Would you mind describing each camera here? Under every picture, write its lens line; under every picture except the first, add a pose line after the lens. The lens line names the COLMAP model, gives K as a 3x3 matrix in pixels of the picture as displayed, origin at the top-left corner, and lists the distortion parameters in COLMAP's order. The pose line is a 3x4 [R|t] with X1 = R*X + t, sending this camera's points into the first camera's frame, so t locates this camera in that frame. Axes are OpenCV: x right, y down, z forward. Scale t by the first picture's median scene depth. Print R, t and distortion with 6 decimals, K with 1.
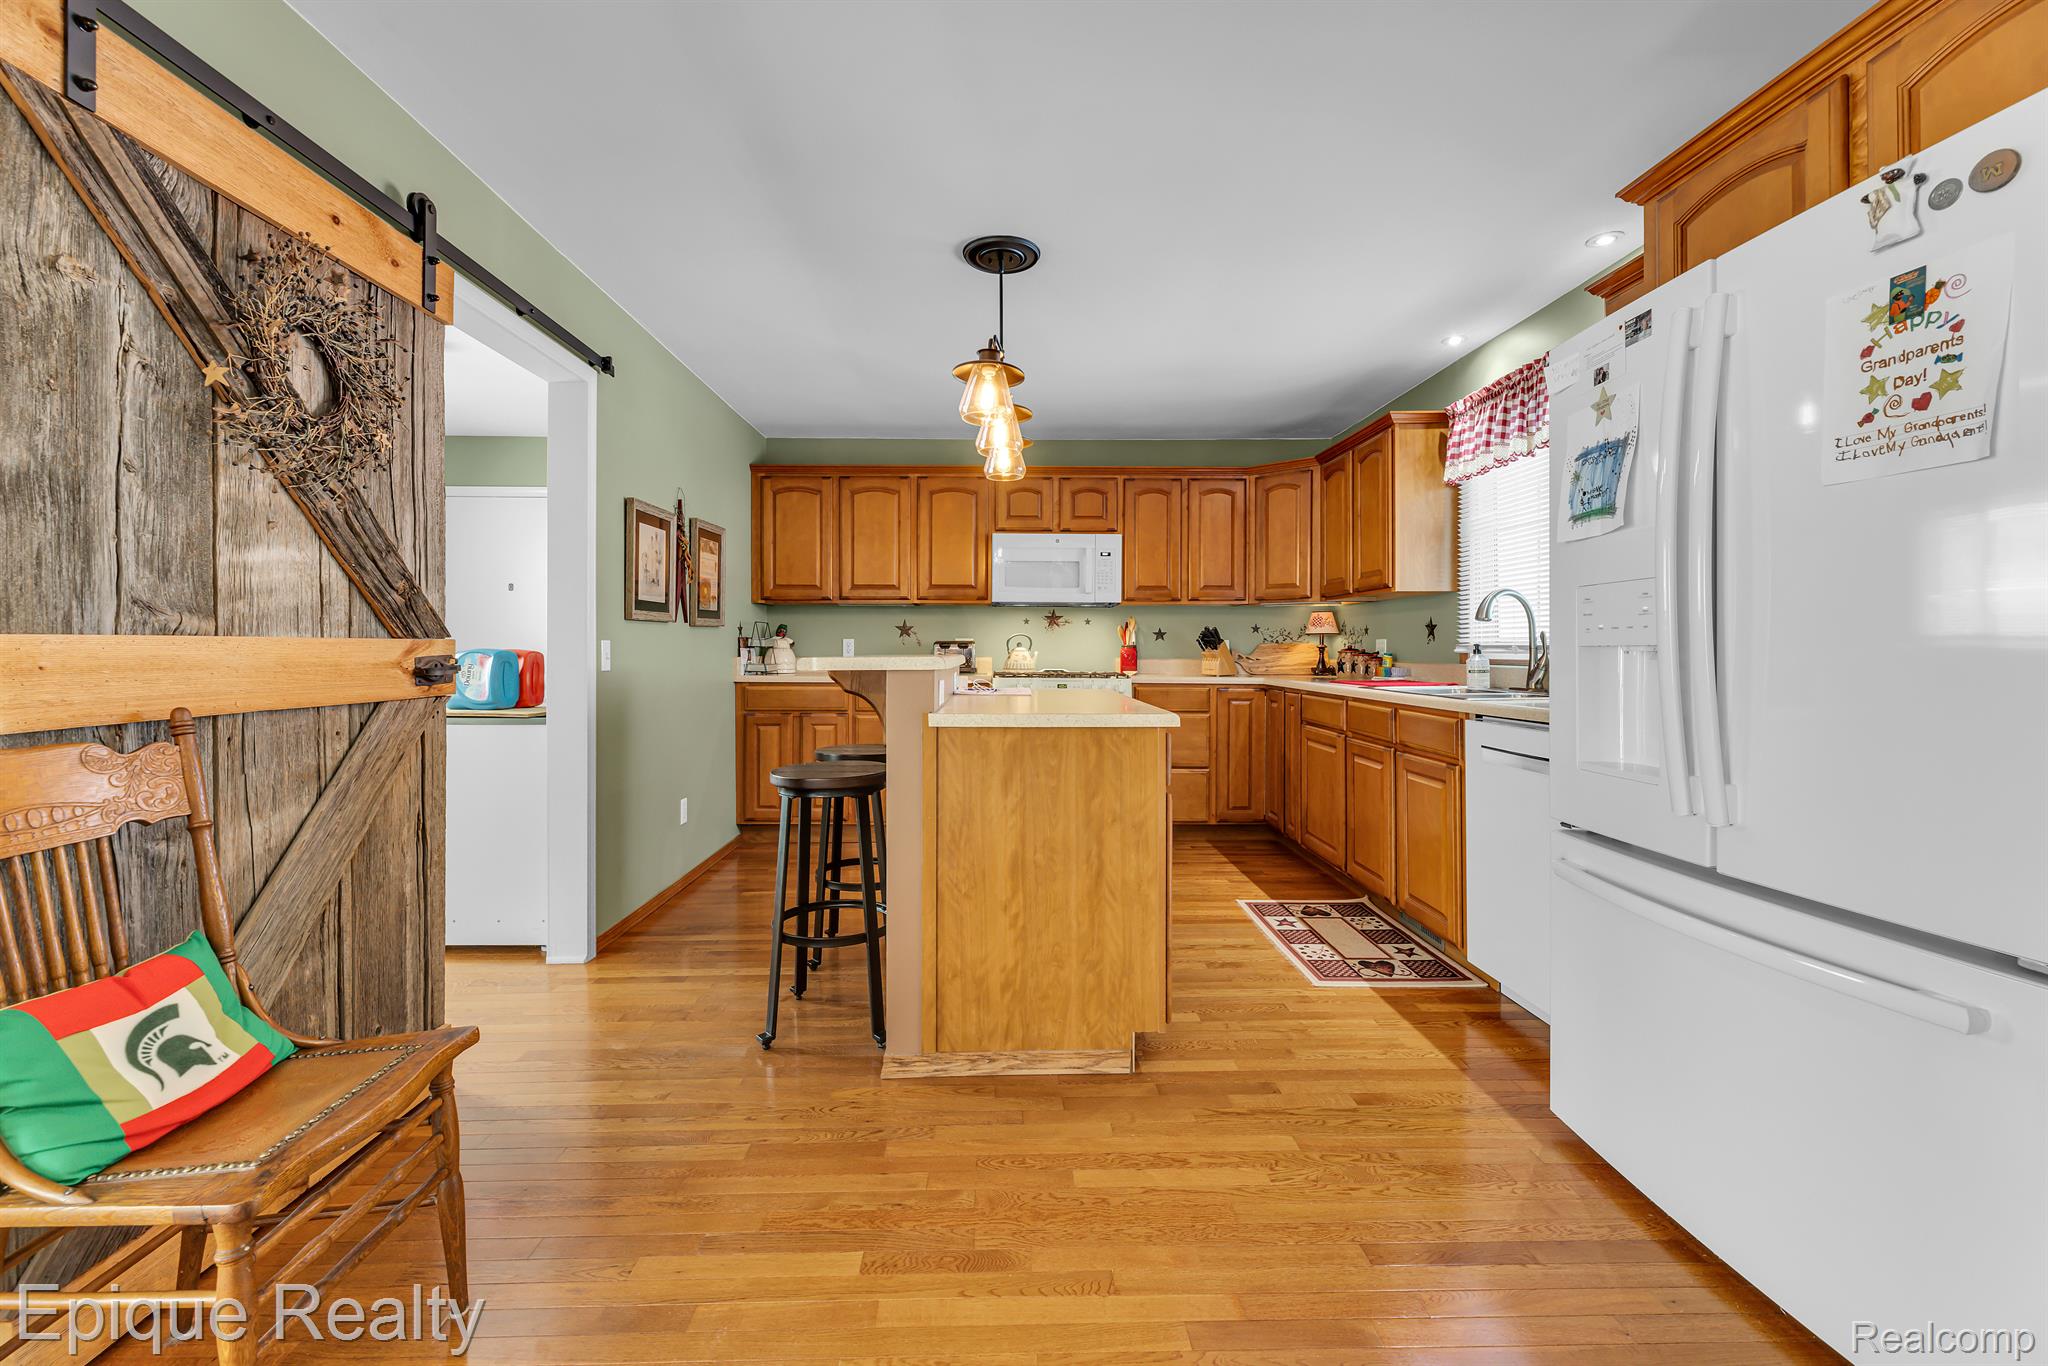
lens RADIAL K [[830.5, 0, 1019.0], [0, 830.5, 652.2], [0, 0, 1]] dist [-0.002105, -0.000271]
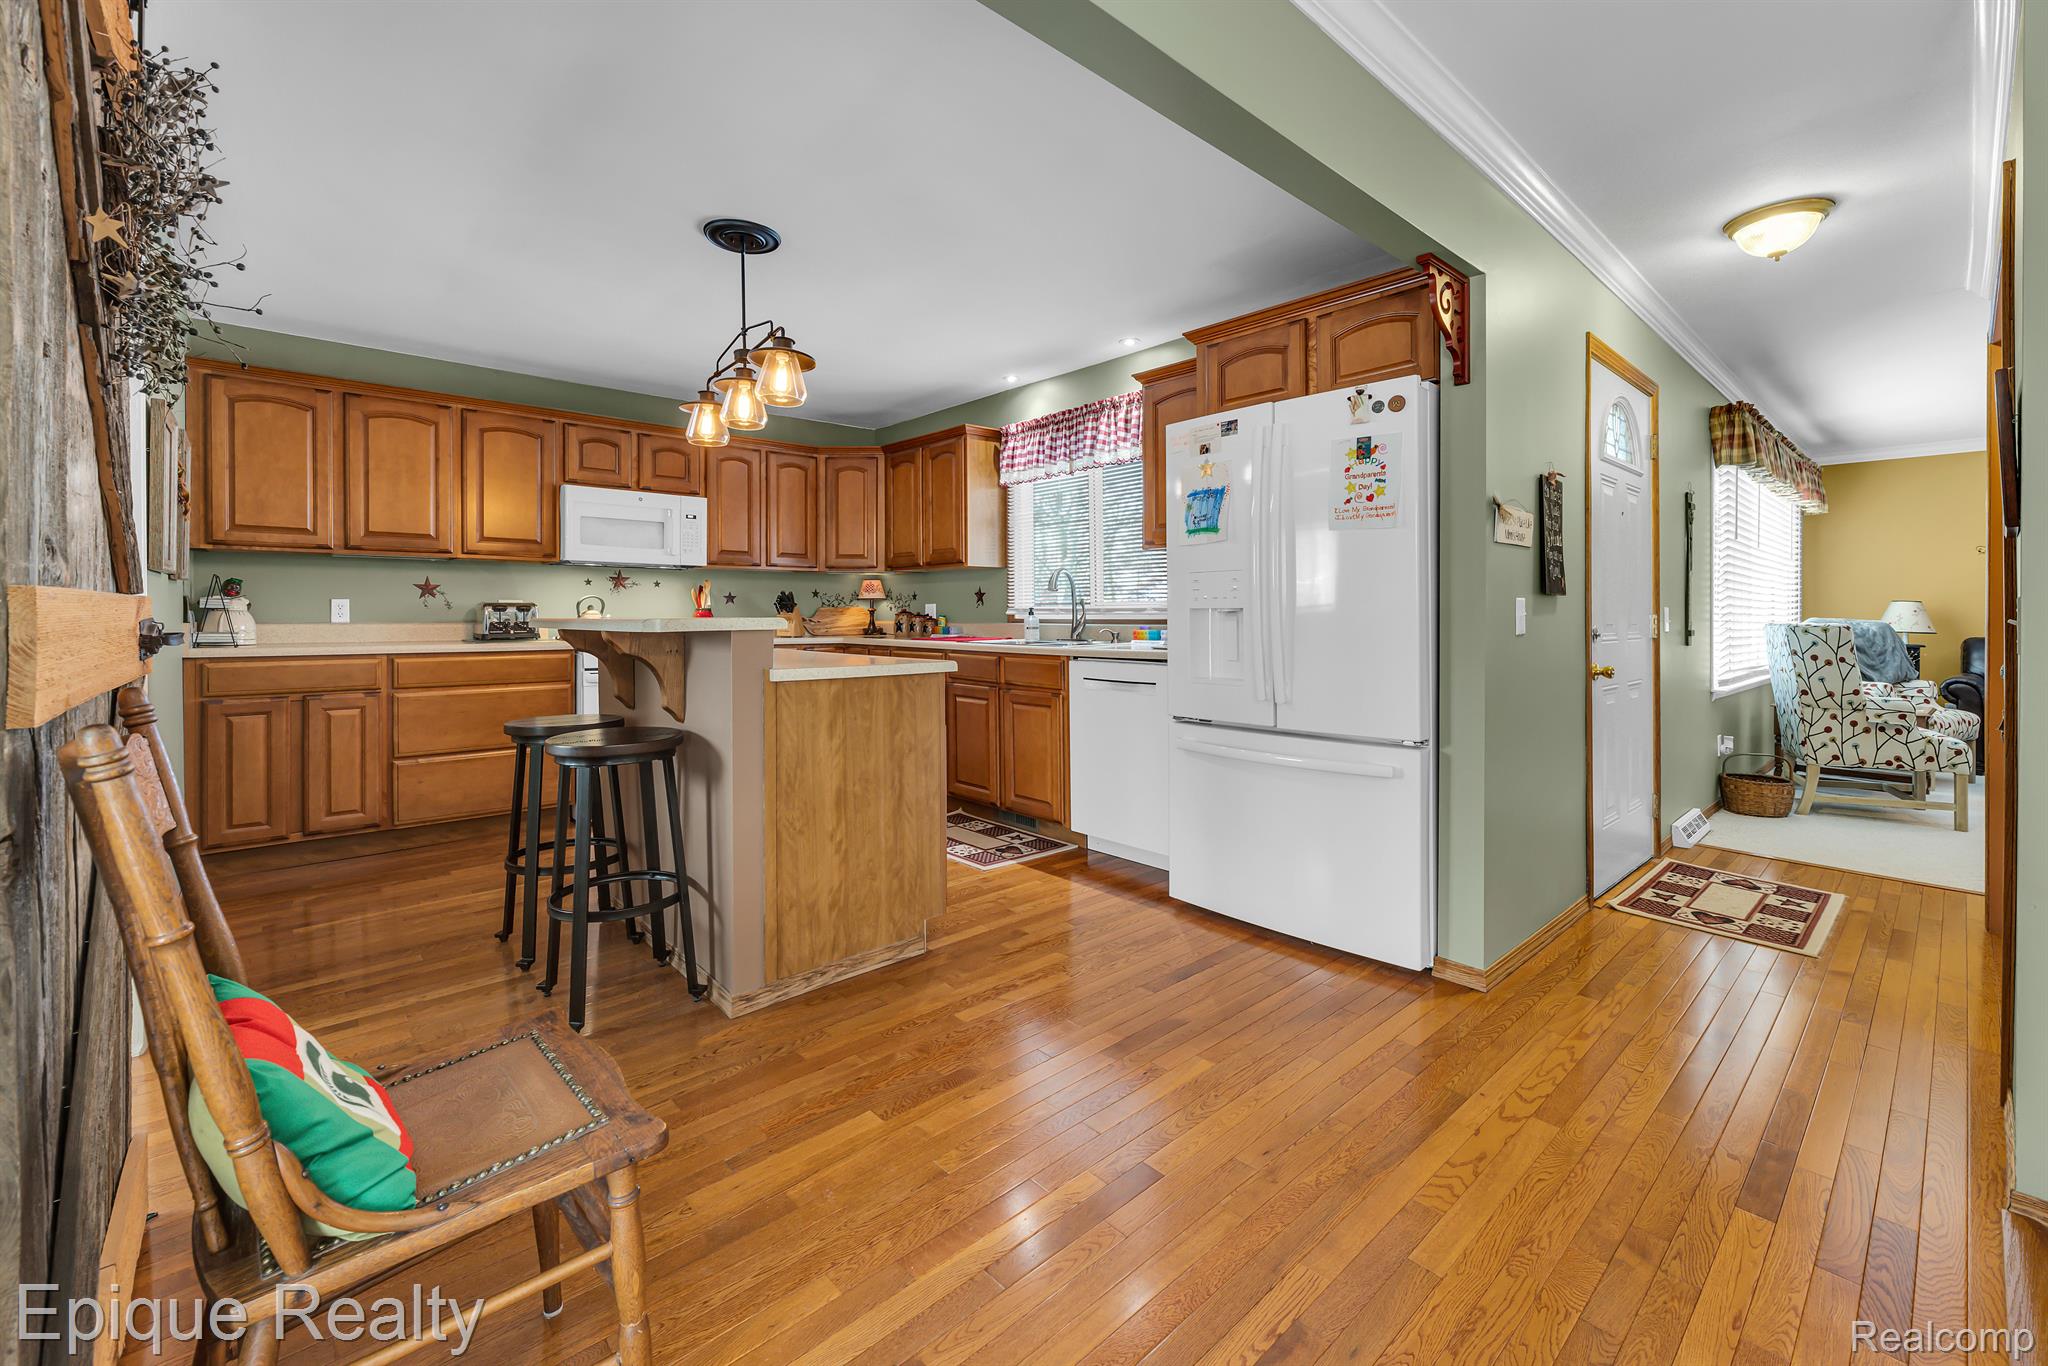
lens RADIAL K [[843.0, 0, 1023.5], [0, 843.0, 612.8], [0, 0, 1]] dist [-0.002562, -0.000447]
pose [[0.757278, -0.001064, 0.653092, -0.350047], [0.004179, 0.999986, -0.003216, 0.002620], [-0.653080, 0.005165, 0.757271, -0.031532]]
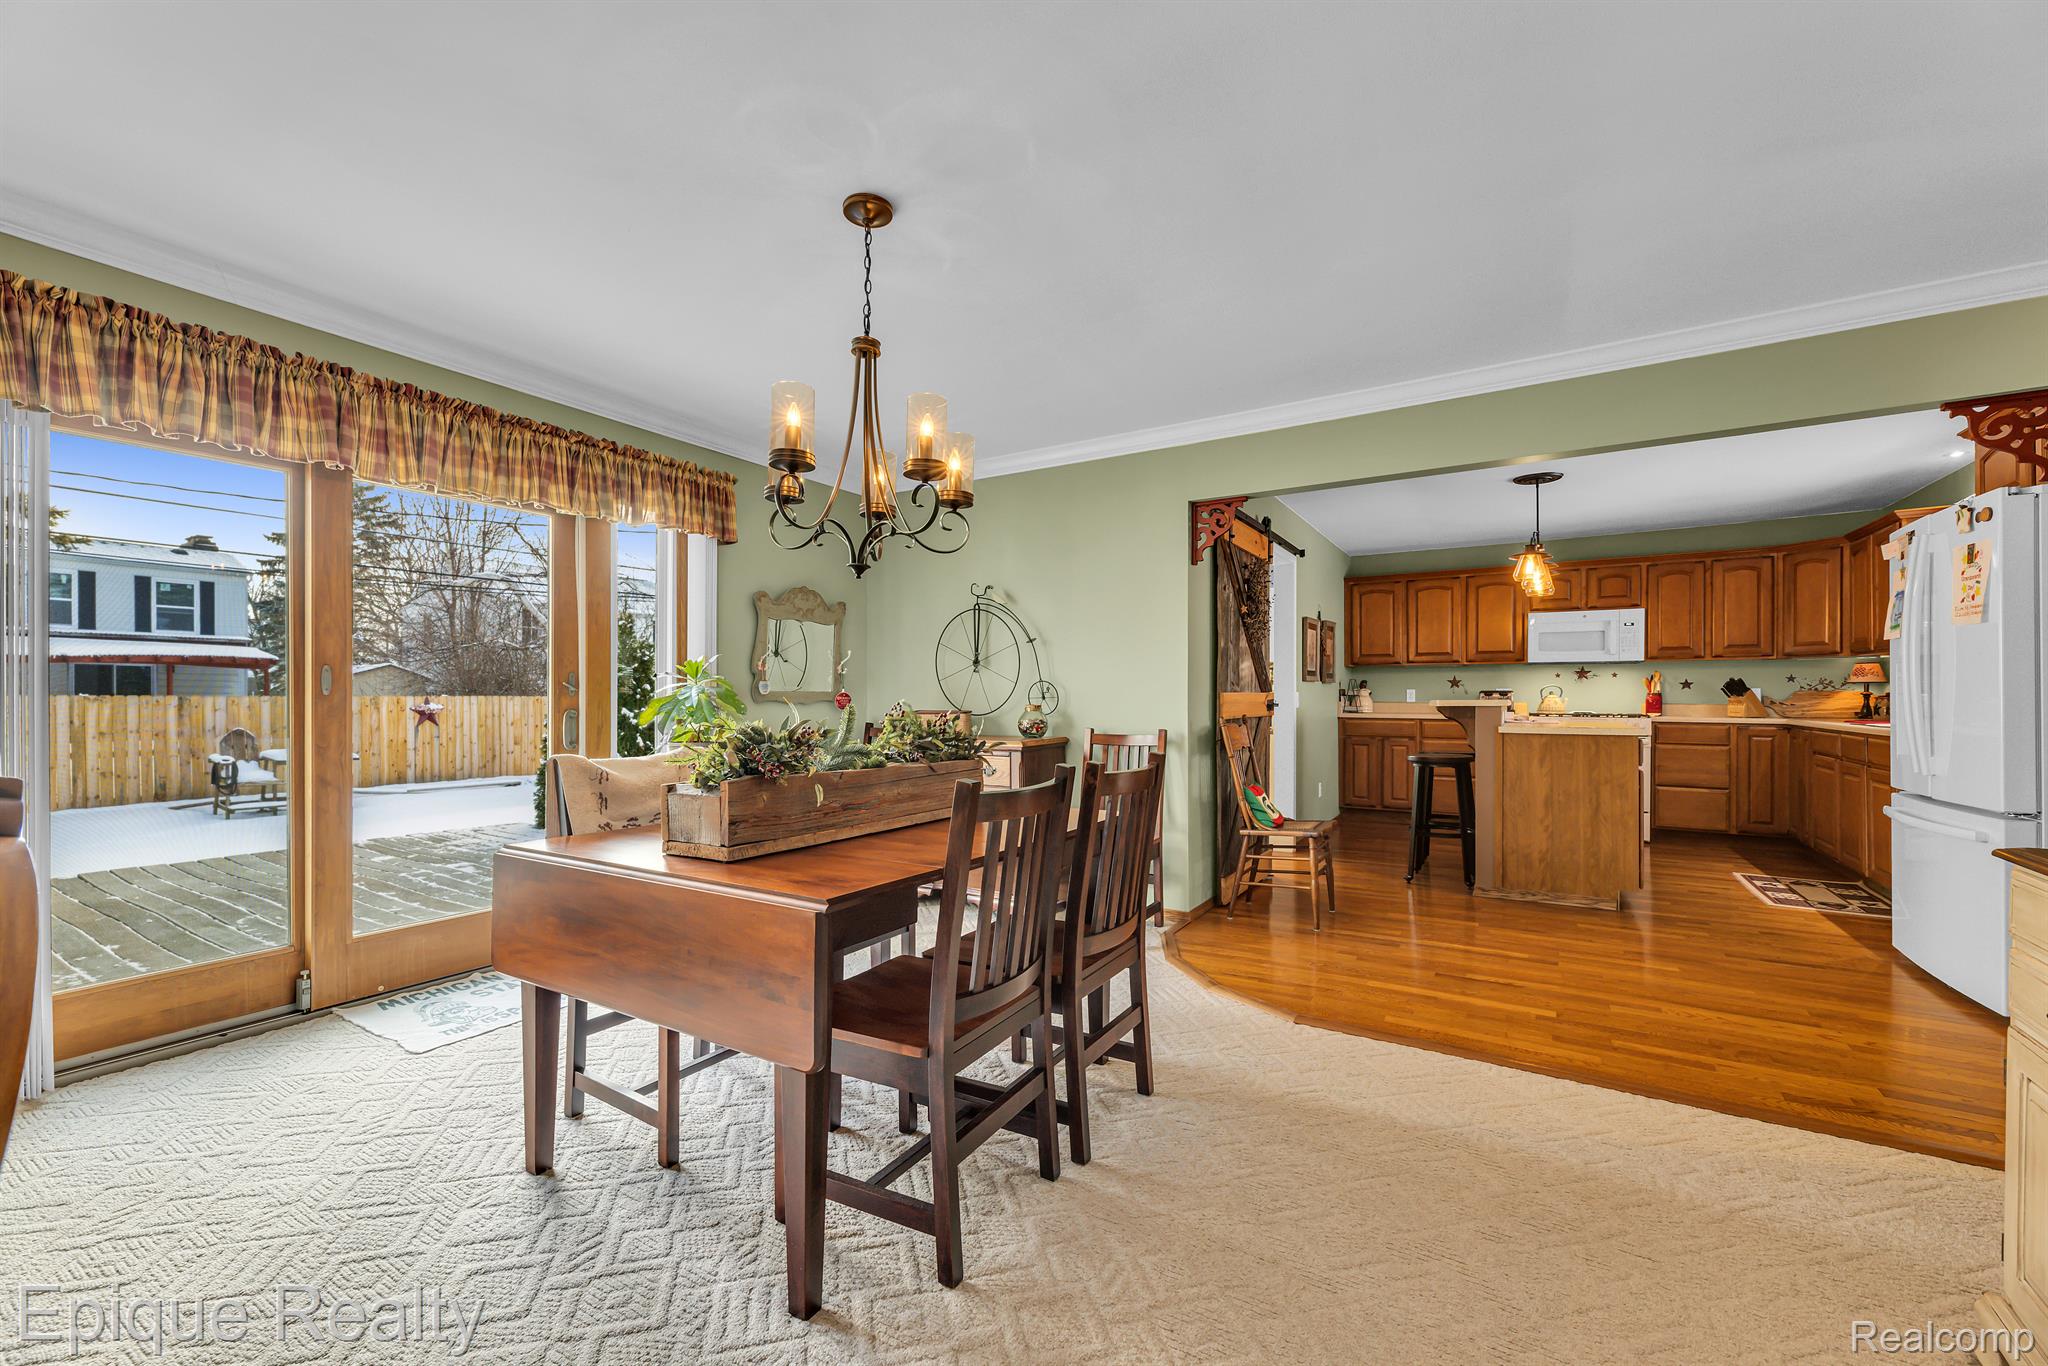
lens RADIAL K [[824.5, 0, 1013.8], [0, 824.5, 697.4], [0, 0, 1]] dist [-0.000179, -0.000121]
pose [[0.836200, -0.001297, -0.548422, 0.006905], [-0.000565, 0.999995, -0.003226, 0.004324], [0.548424, 0.003007, 0.836195, -0.871285]]
